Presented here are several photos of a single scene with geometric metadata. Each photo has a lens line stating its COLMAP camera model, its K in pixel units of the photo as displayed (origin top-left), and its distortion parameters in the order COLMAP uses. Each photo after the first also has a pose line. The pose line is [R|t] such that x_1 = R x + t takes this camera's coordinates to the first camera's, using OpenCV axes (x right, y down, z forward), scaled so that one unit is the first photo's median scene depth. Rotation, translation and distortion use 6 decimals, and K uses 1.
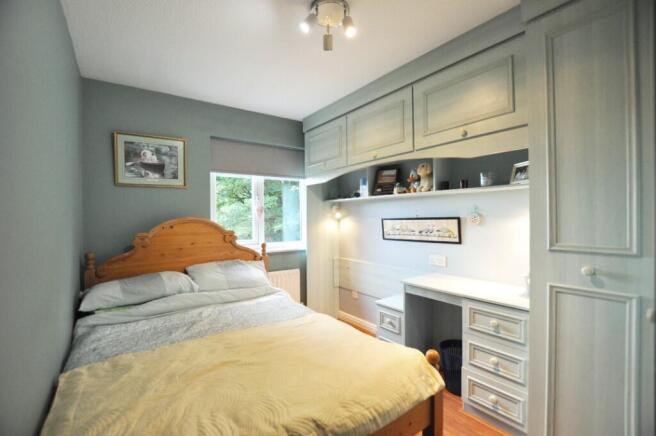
lens RADIAL K [[289.6, 0, 325.9], [0, 289.6, 218.0], [0, 0, 1]] dist [-0.025925, 0.000067]
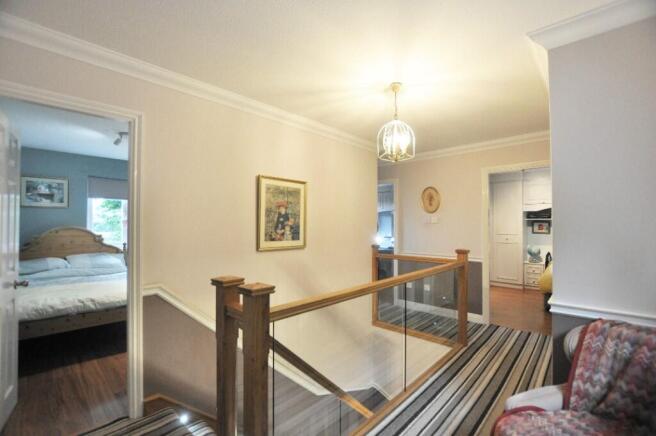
lens RADIAL K [[289.6, 0, 329.6], [0, 289.6, 219.2], [0, 0, 1]] dist [-0.025925, 0.000067]
pose [[0.979968, 0.025168, 0.197556, 0.680917], [-0.020928, 0.999504, -0.023523, -0.036936], [-0.198050, 0.018918, 0.980009, -0.913762]]
